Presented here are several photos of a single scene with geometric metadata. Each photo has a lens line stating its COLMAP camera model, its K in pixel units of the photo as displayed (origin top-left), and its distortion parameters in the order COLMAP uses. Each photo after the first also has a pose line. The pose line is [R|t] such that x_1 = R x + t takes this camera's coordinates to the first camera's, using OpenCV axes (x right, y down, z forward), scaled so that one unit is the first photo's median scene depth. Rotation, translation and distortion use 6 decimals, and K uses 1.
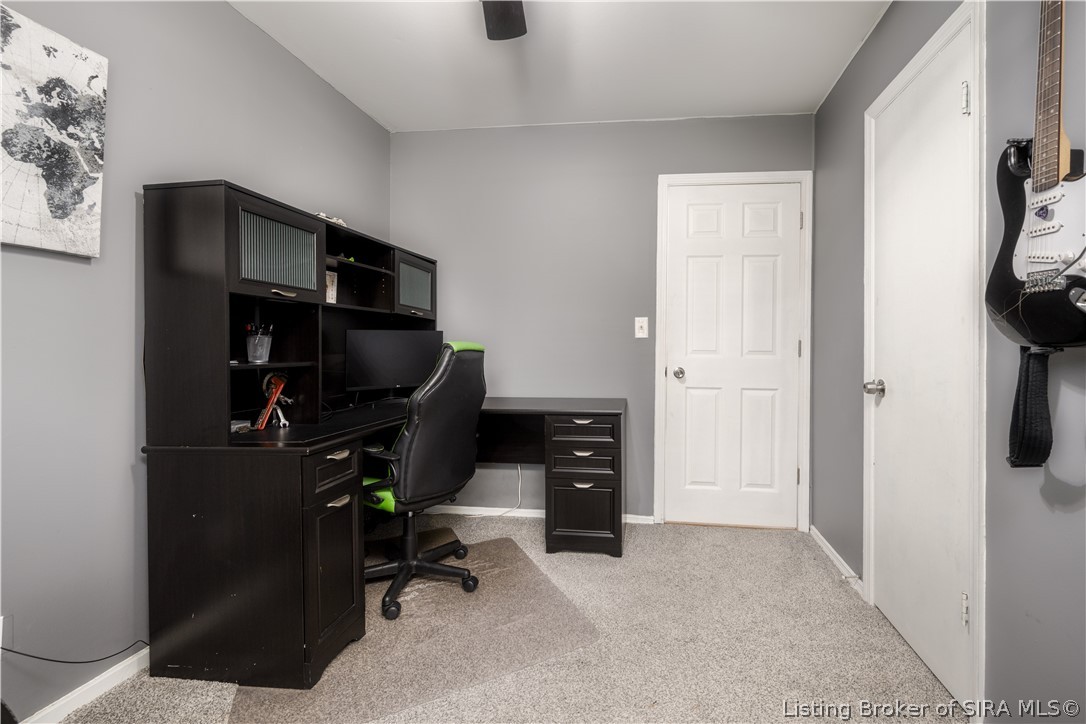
lens RADIAL K [[448.4, 0, 543.4], [0, 448.4, 354.0], [0, 0, 1]] dist [0.002201, 0.000203]
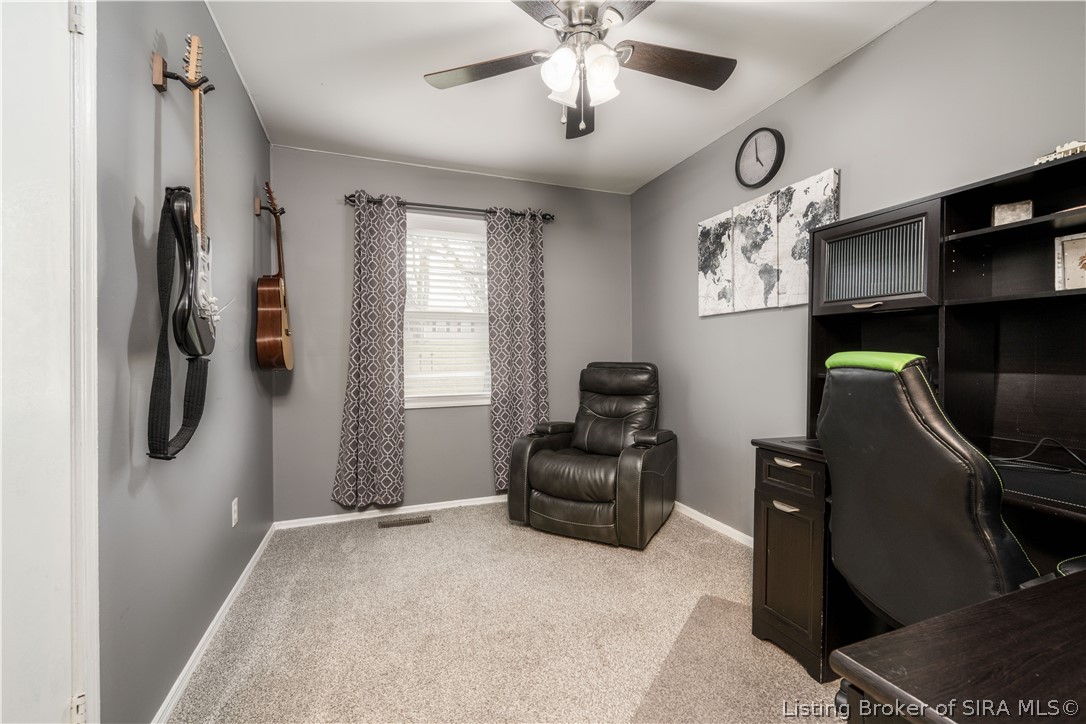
lens RADIAL K [[448.4, 0, 542.3], [0, 448.4, 359.4], [0, 0, 1]] dist [0.002201, 0.000203]
pose [[-0.820282, 0.003600, -0.571947, 0.743439], [-0.013334, 0.999588, 0.025415, -0.044654], [0.571803, 0.028474, -0.819896, 1.836392]]
